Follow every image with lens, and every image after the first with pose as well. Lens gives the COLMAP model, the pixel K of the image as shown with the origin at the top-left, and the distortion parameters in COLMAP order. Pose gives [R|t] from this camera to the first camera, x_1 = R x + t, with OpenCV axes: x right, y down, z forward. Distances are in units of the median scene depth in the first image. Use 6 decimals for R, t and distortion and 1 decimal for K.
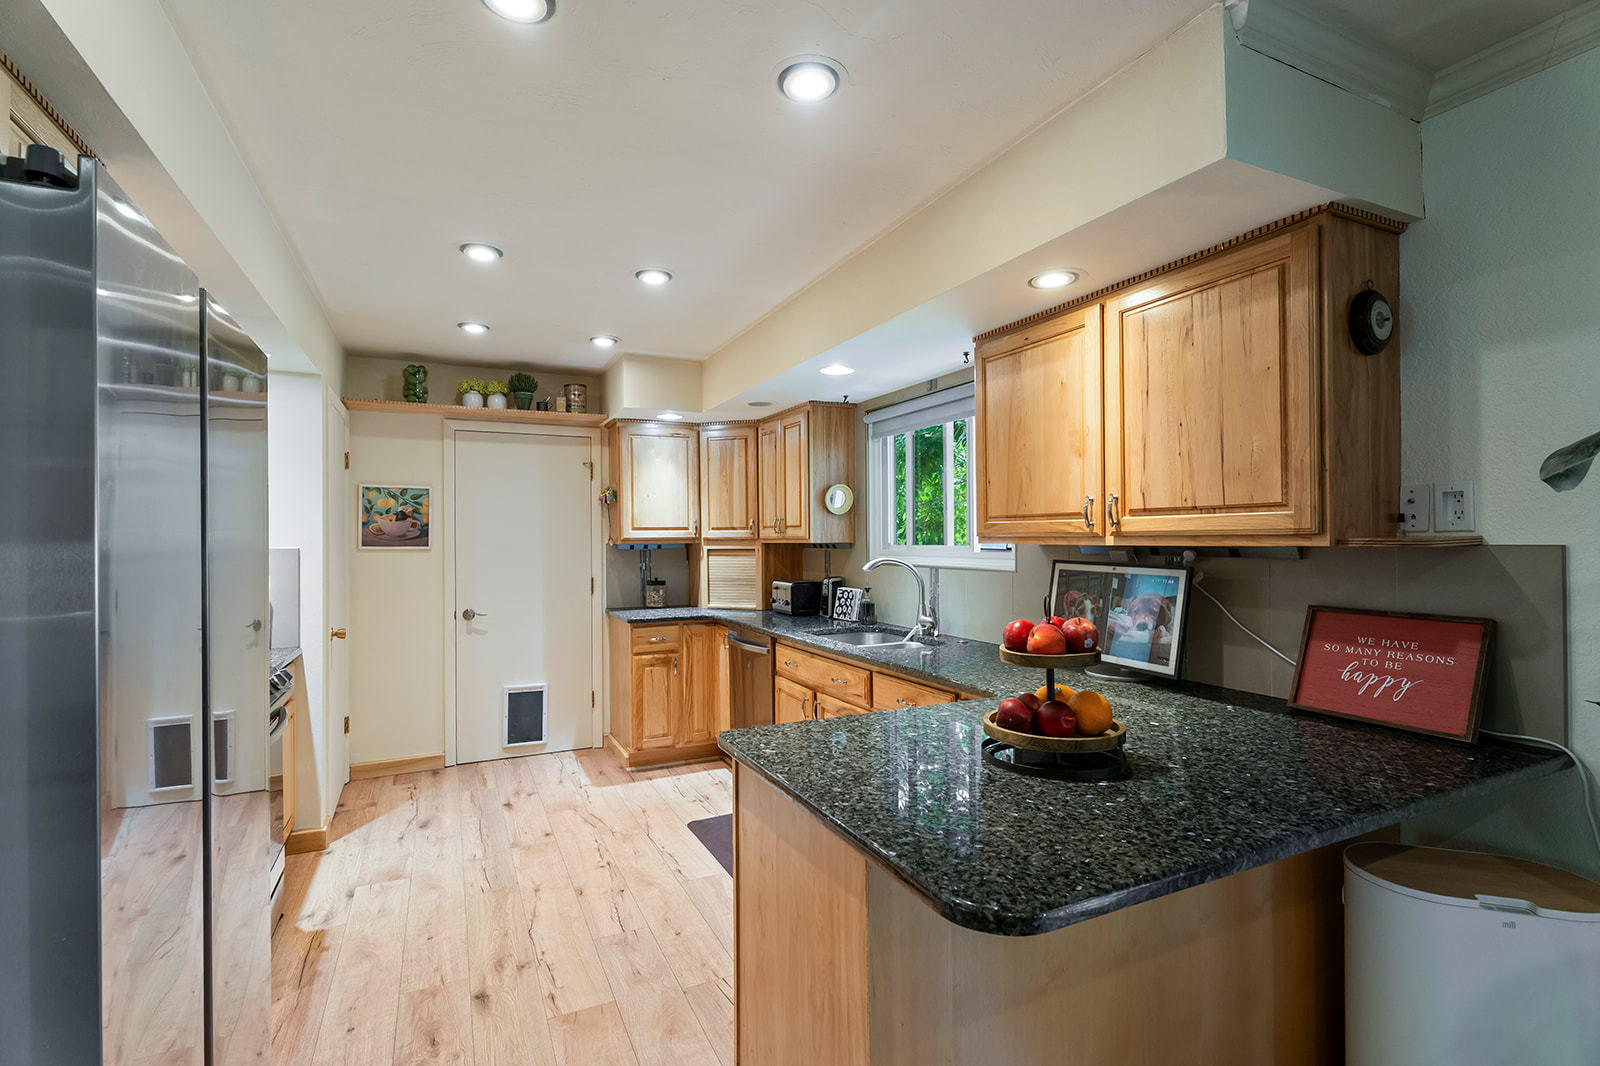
lens RADIAL K [[738.9, 0, 792.4], [0, 738.9, 536.7], [0, 0, 1]] dist [-0.000719, 0.000291]
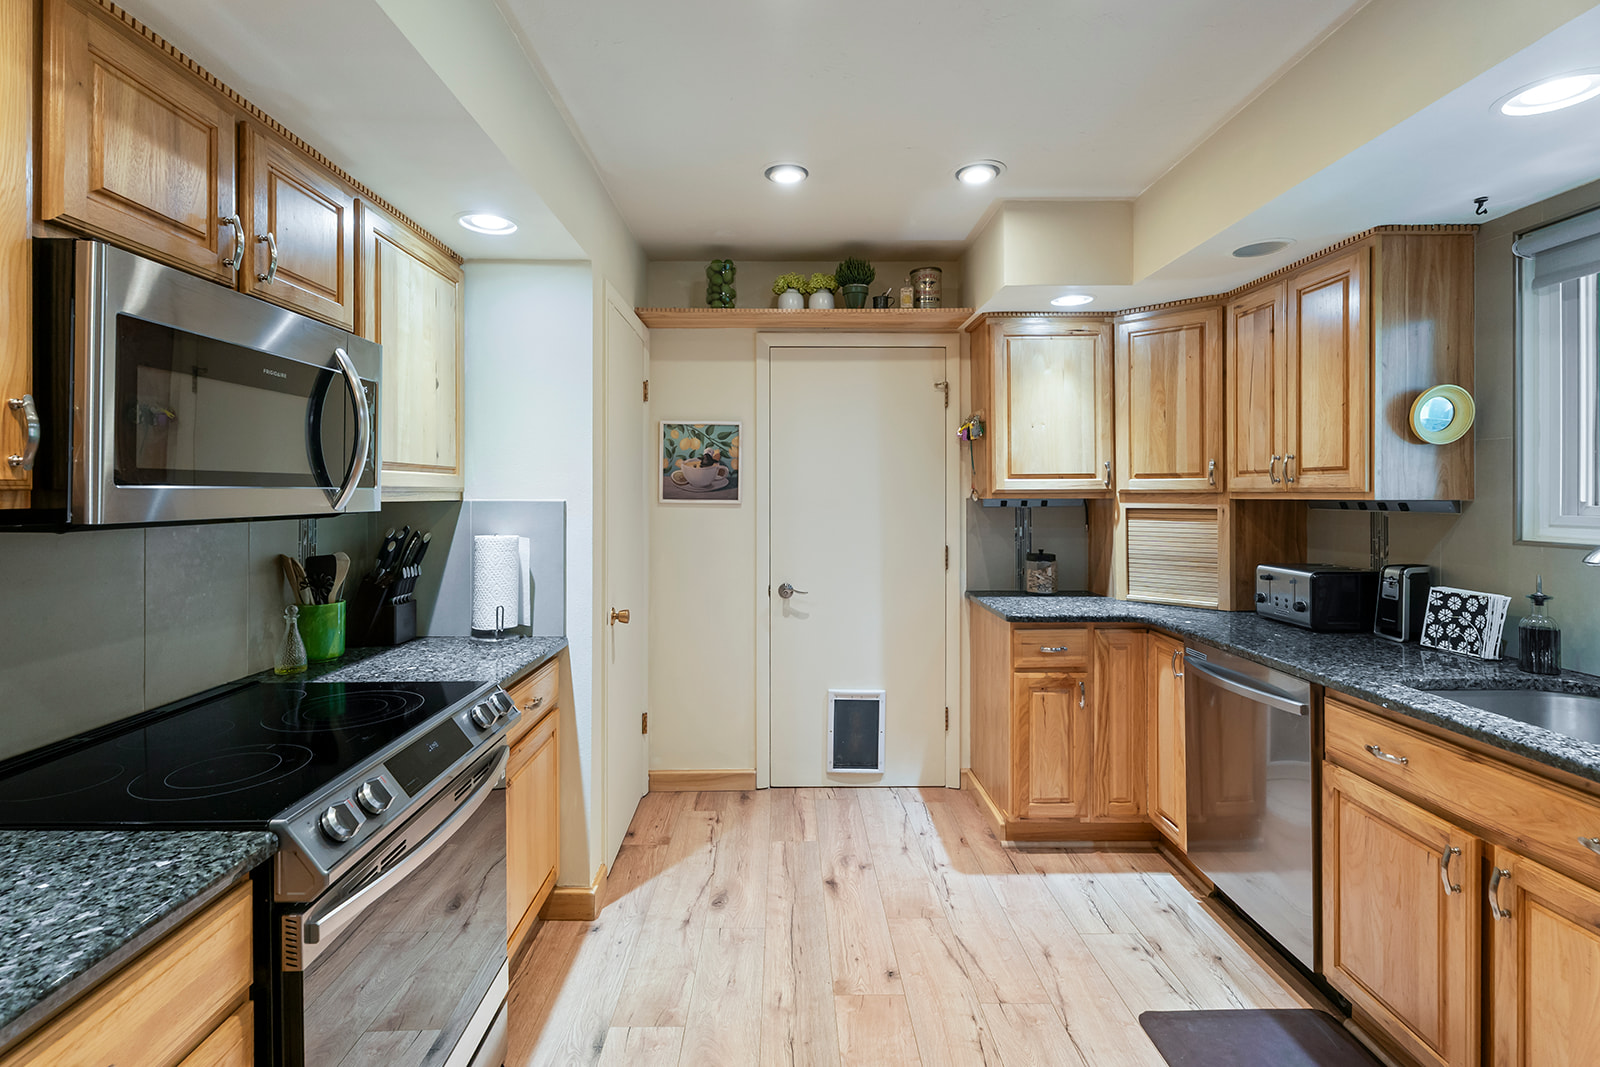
lens RADIAL K [[737.8, 0, 795.9], [0, 737.8, 494.2], [0, 0, 1]] dist [-0.000242, 0.000042]
pose [[0.910610, 0.005929, -0.413223, -0.122736], [-0.004259, 0.999979, 0.004962, 0.003220], [0.413244, -0.002759, 0.910616, 0.331402]]
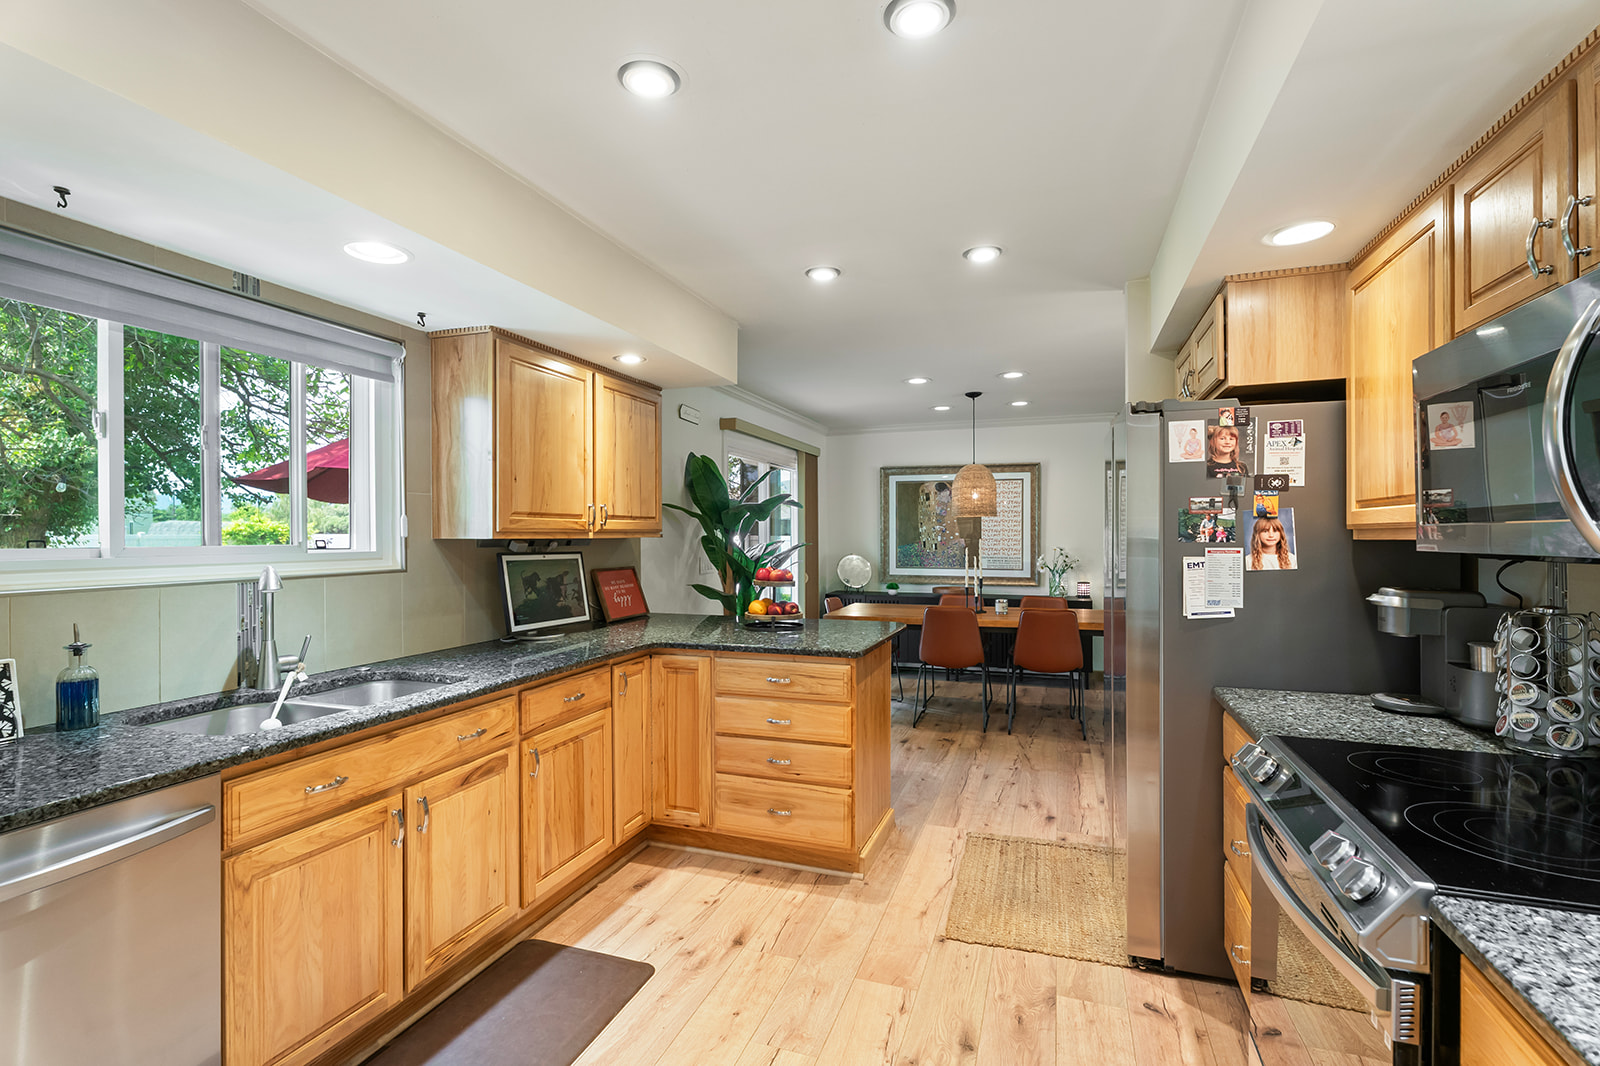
lens RADIAL K [[738.9, 0, 792.4], [0, 738.9, 536.7], [0, 0, 1]] dist [-0.000719, 0.000291]
pose [[-0.705941, 0.003288, 0.708263, -0.459883], [0.003668, 0.999993, -0.000987, 0.005714], [-0.708261, 0.001901, -0.705948, 0.902695]]
